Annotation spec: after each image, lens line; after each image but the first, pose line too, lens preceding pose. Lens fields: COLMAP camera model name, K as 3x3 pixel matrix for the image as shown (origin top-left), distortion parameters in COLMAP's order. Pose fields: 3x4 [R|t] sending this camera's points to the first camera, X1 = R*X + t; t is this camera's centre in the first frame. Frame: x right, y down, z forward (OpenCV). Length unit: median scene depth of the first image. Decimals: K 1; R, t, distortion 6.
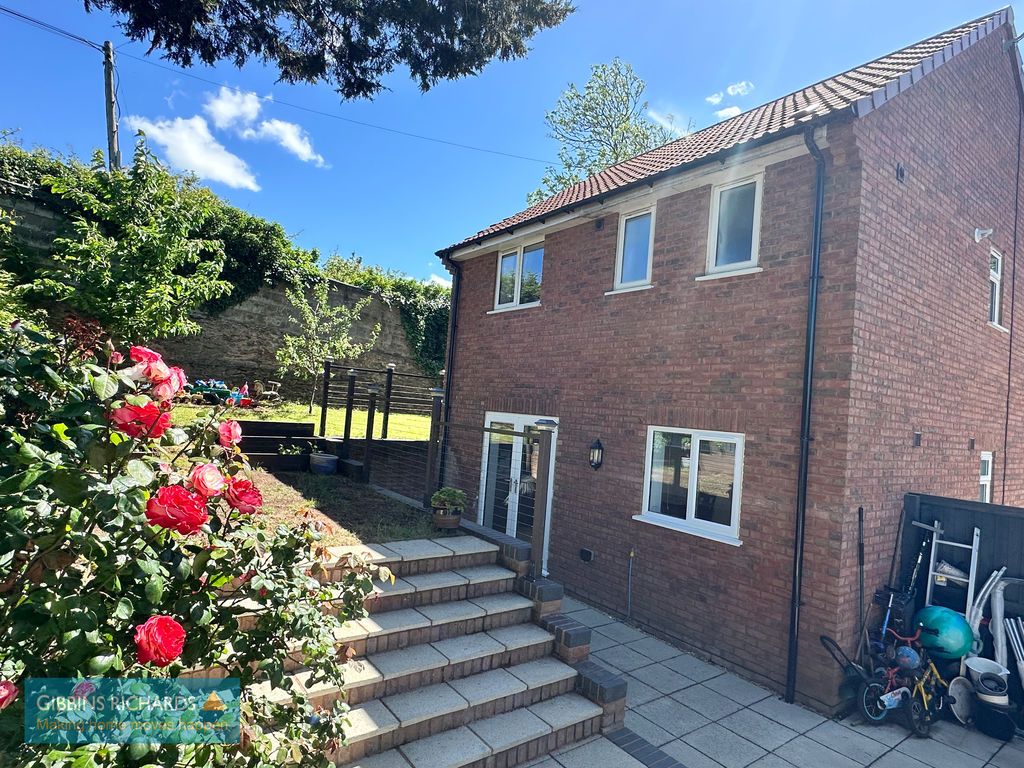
lens RADIAL K [[564.1, 0, 510.4], [0, 564.1, 387.2], [0, 0, 1]] dist [-0.004184, -0.000074]
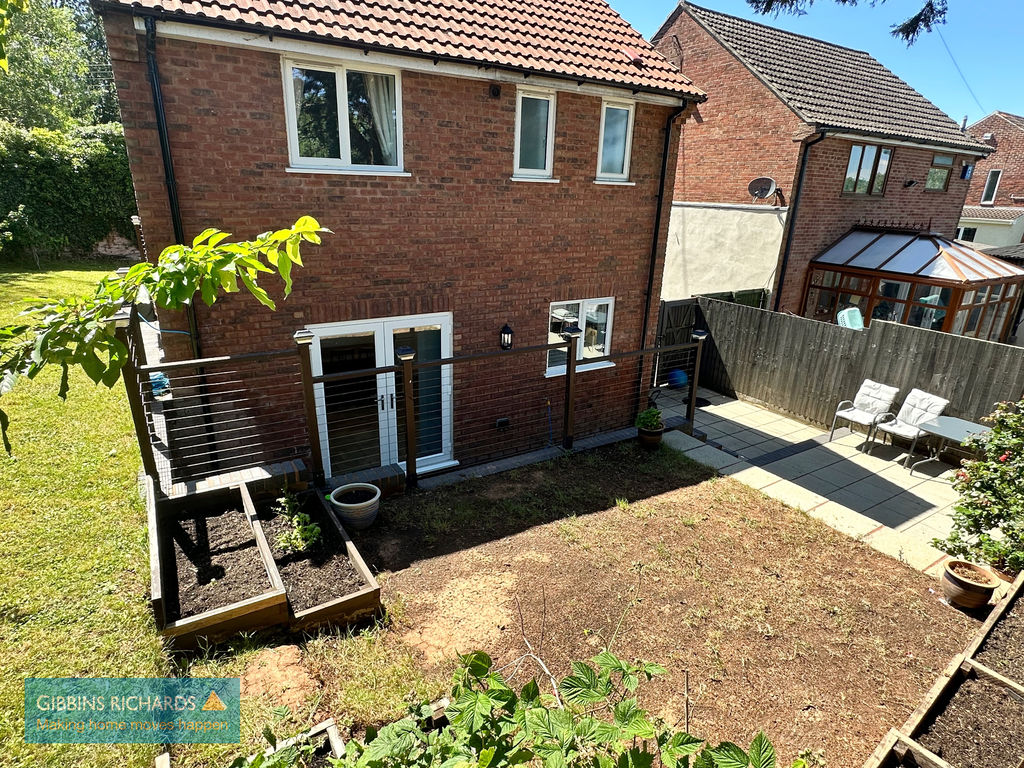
lens RADIAL K [[564.1, 0, 509.1], [0, 564.1, 383.5], [0, 0, 1]] dist [-0.004184, -0.000074]
pose [[0.098845, -0.396210, 0.912824, -0.887703], [-0.062174, 0.913065, 0.403047, -0.242303], [-0.993159, -0.096593, 0.065618, 0.932061]]
